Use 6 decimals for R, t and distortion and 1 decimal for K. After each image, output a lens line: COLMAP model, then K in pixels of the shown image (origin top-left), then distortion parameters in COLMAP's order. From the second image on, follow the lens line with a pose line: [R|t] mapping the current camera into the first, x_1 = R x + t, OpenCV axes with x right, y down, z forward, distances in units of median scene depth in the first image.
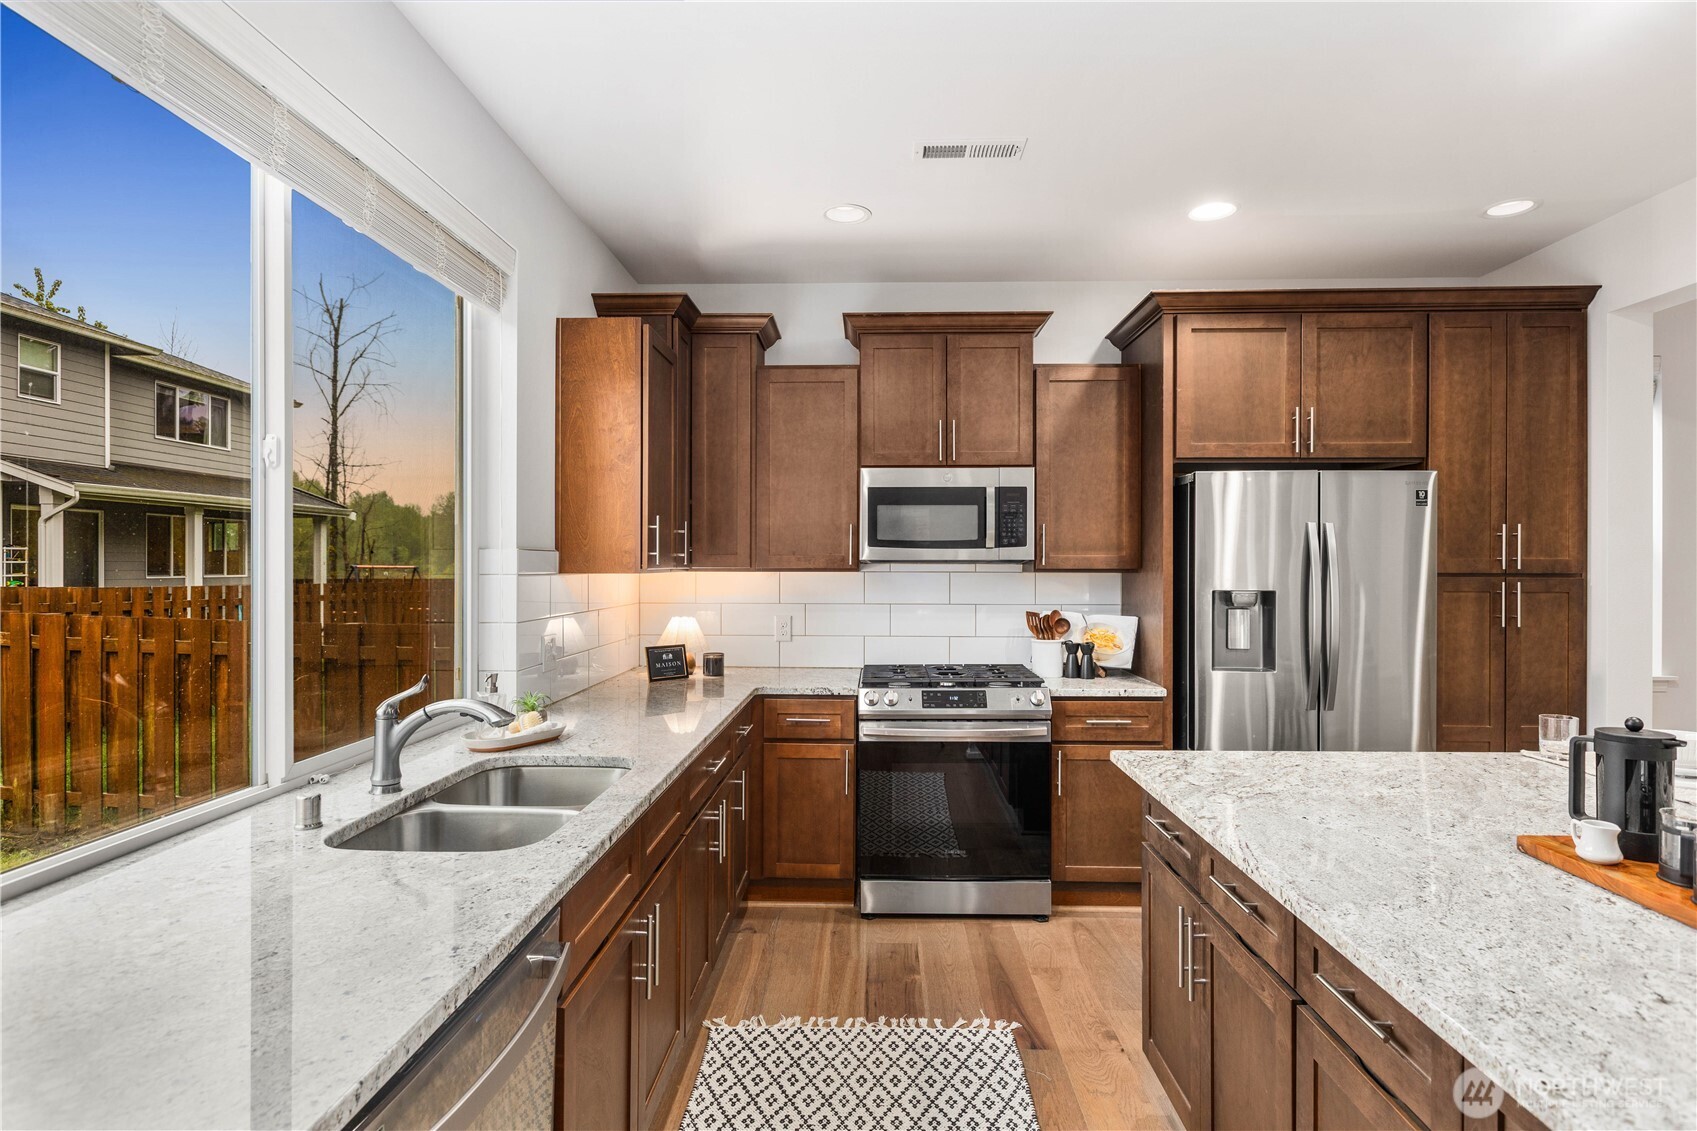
lens RADIAL K [[882.8, 0, 852.1], [0, 882.8, 566.7], [0, 0, 1]] dist [0.002809, -0.000279]
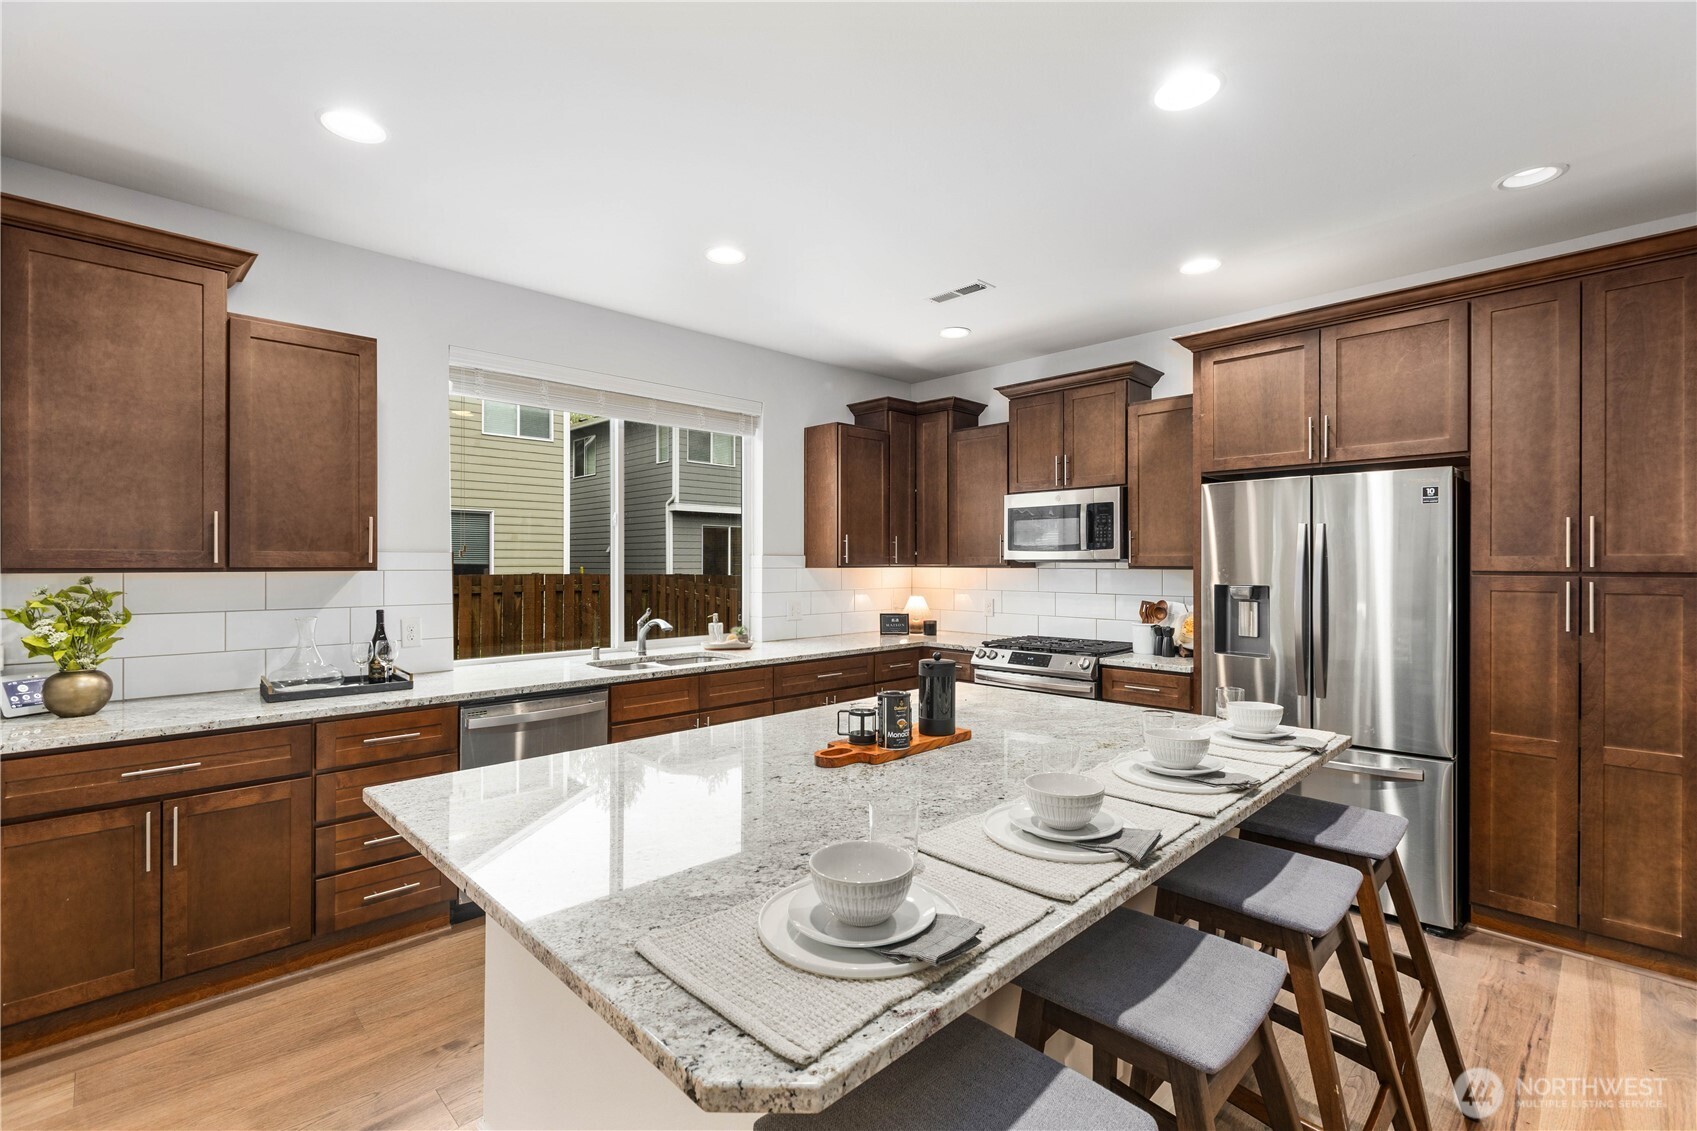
lens RADIAL K [[759.8, 0, 841.4], [0, 759.8, 562.3], [0, 0, 1]] dist [0.000607, -0.000047]
pose [[0.717340, -0.001324, -0.696722, 0.736114], [-0.000784, 0.999996, -0.002707, 0.000347], [0.696723, 0.002488, 0.717336, -0.068176]]
